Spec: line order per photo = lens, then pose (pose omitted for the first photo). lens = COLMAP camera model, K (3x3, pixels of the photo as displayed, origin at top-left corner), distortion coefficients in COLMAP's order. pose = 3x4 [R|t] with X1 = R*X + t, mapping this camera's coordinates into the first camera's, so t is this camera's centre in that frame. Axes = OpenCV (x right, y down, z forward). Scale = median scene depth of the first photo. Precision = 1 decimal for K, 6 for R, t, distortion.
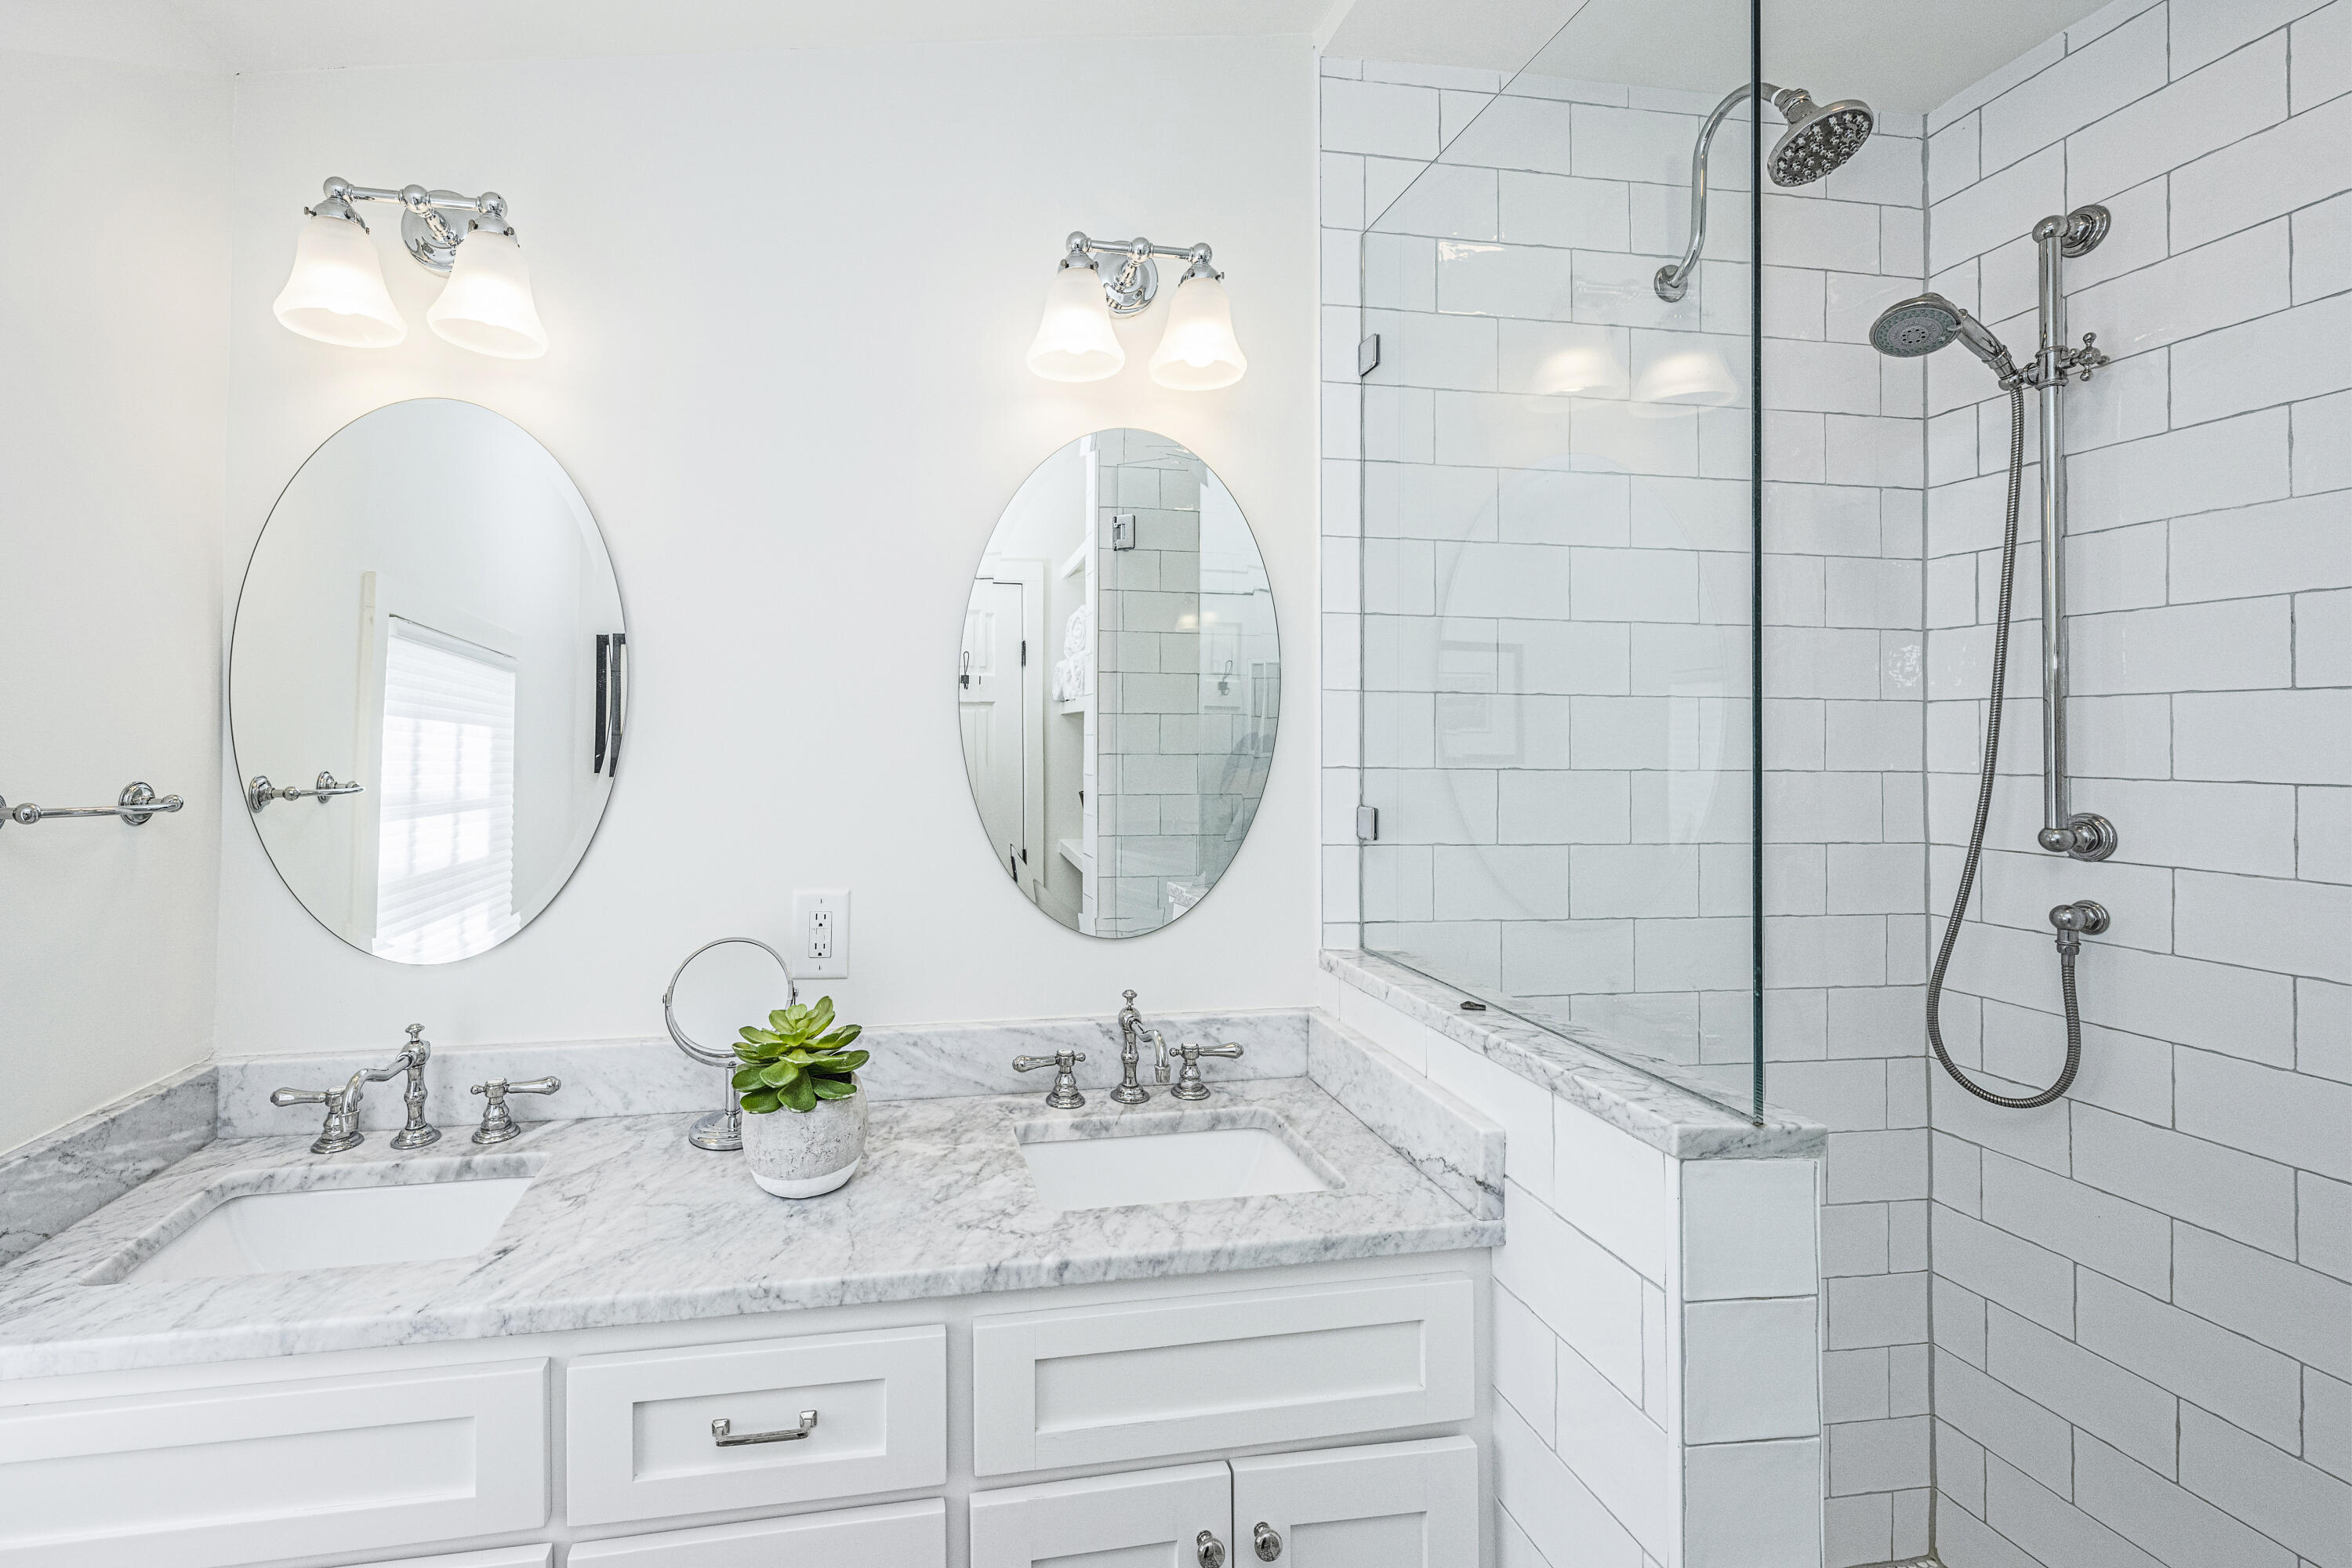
lens RADIAL K [[1029.6, 0, 1065.7], [0, 1029.6, 726.8], [0, 0, 1]] dist [0.002446, -0.001591]
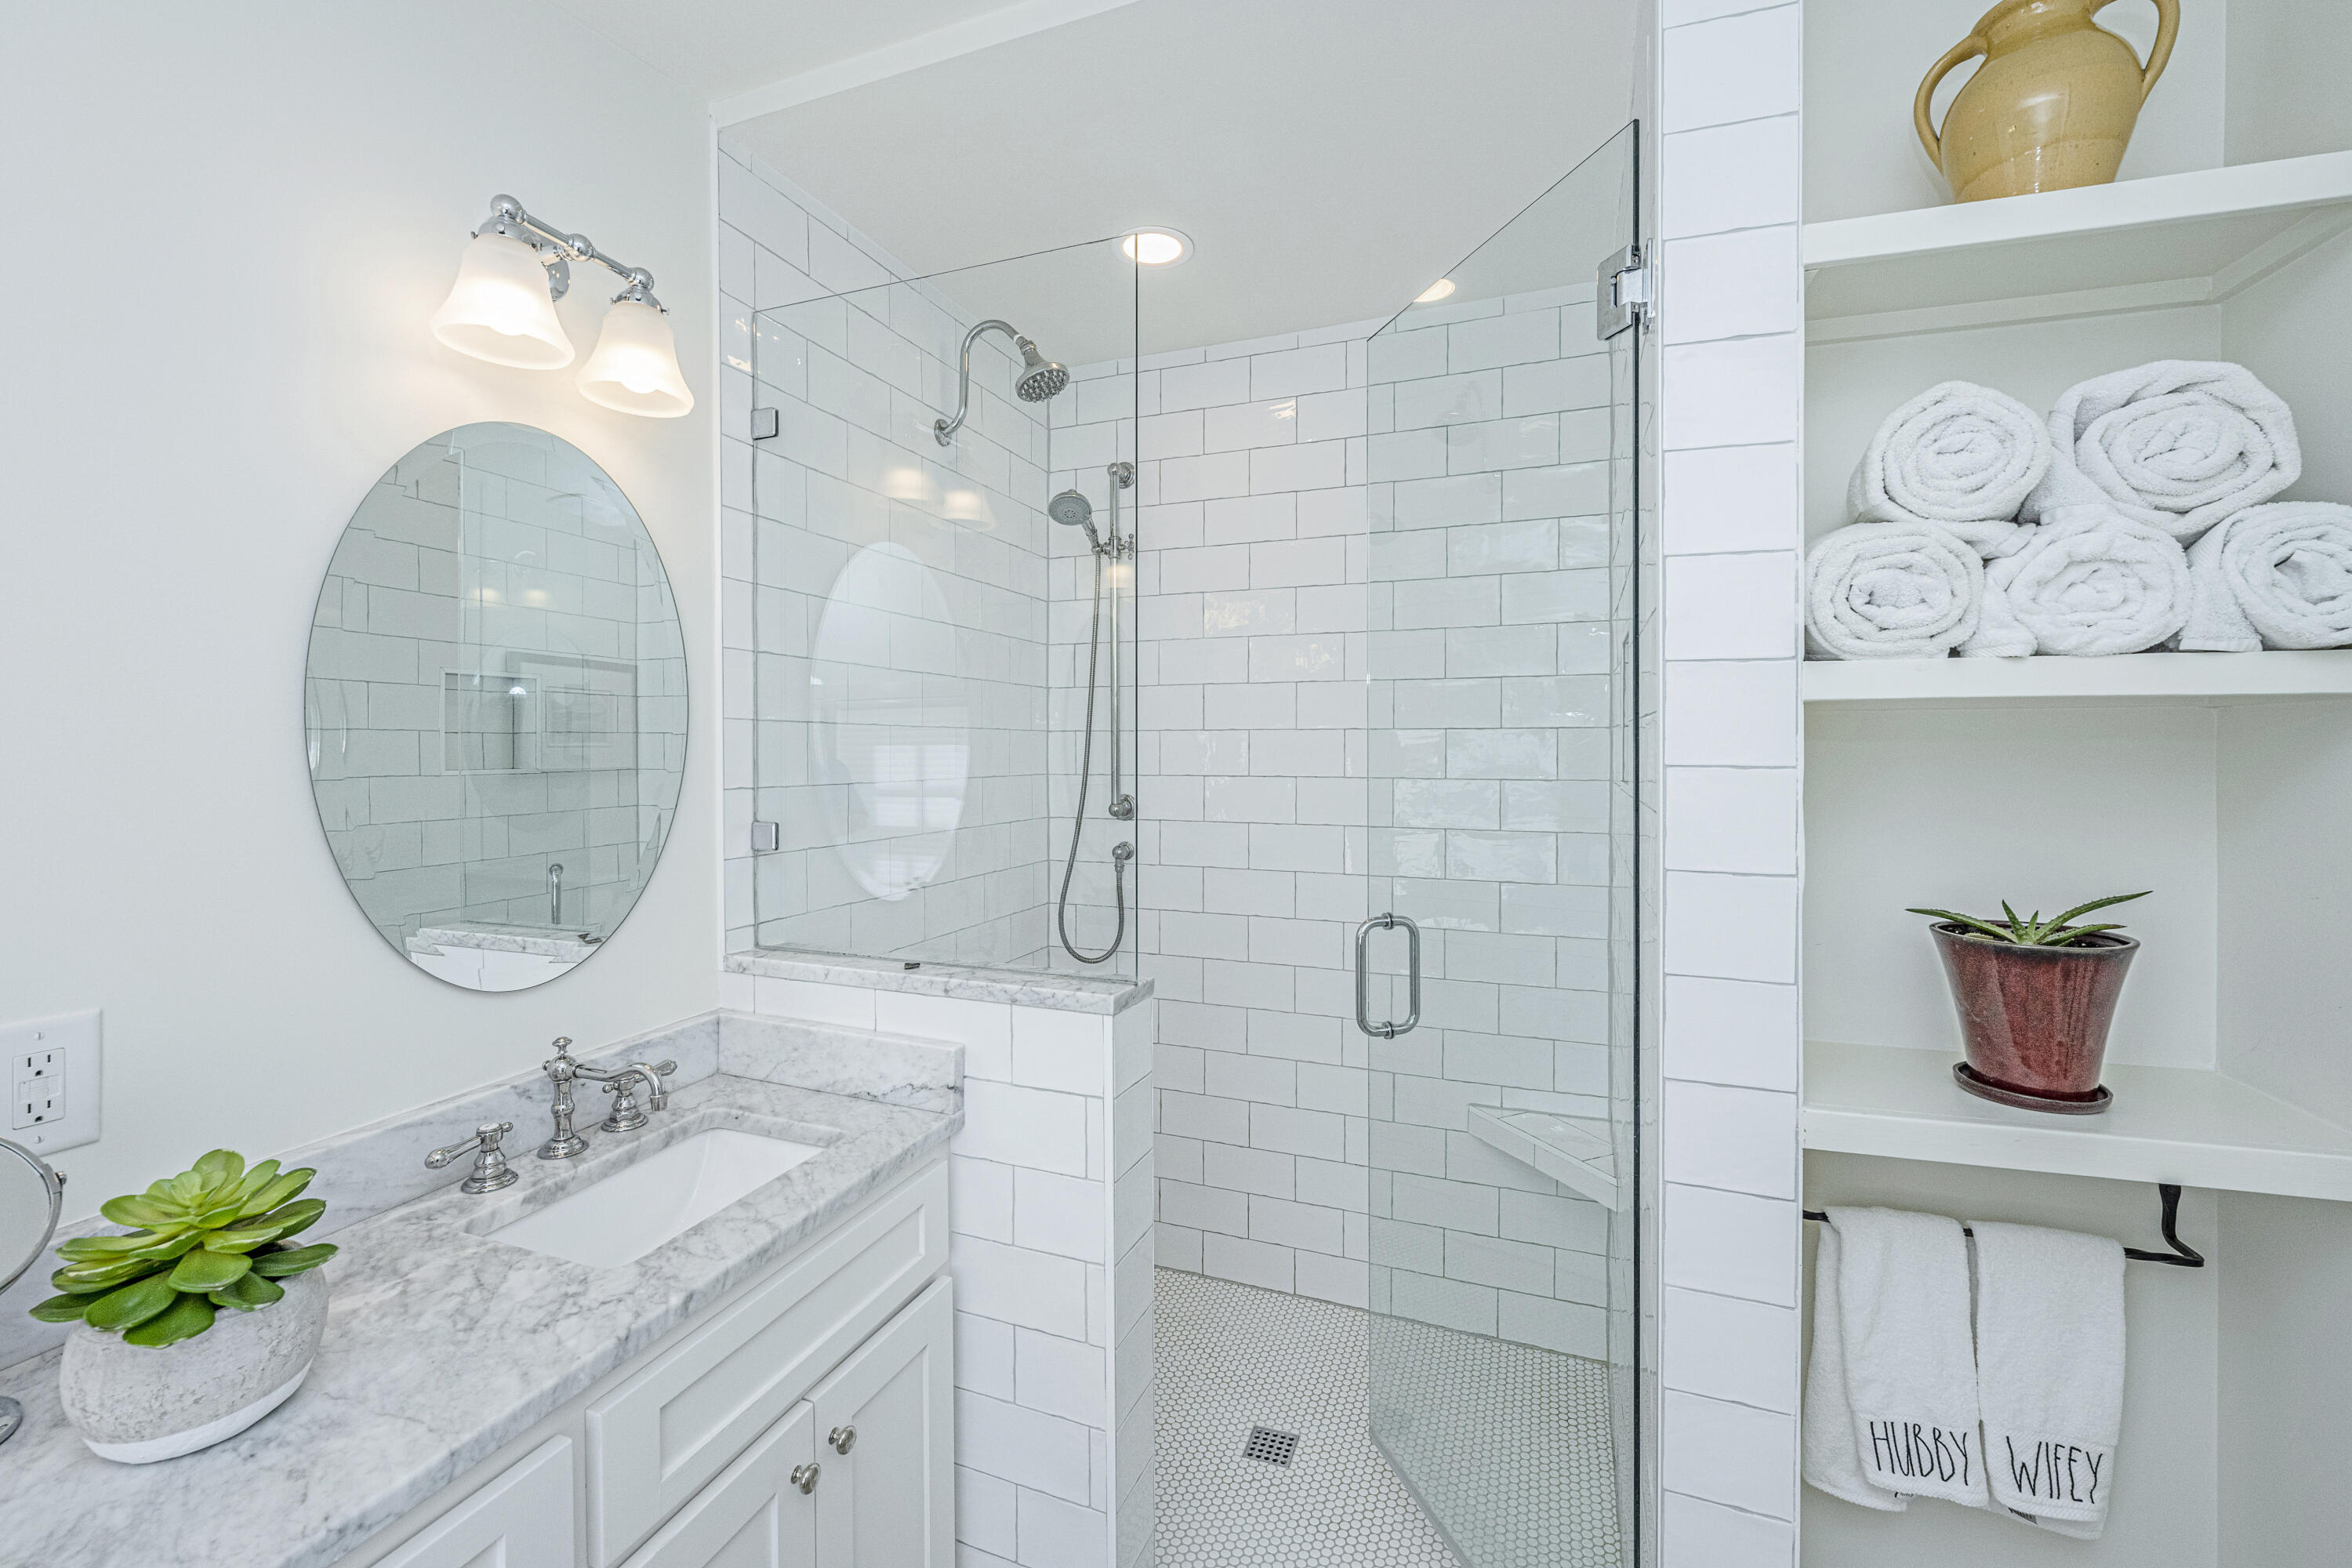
lens RADIAL K [[962.8, 0, 1144.1], [0, 962.8, 748.5], [0, 0, 1]] dist [-0.001691, 0.000015]
pose [[0.490518, -0.012517, 0.871341, -0.478076], [-0.005965, 0.999825, 0.017720, -0.027722], [-0.871410, -0.013890, 0.490358, 0.125232]]
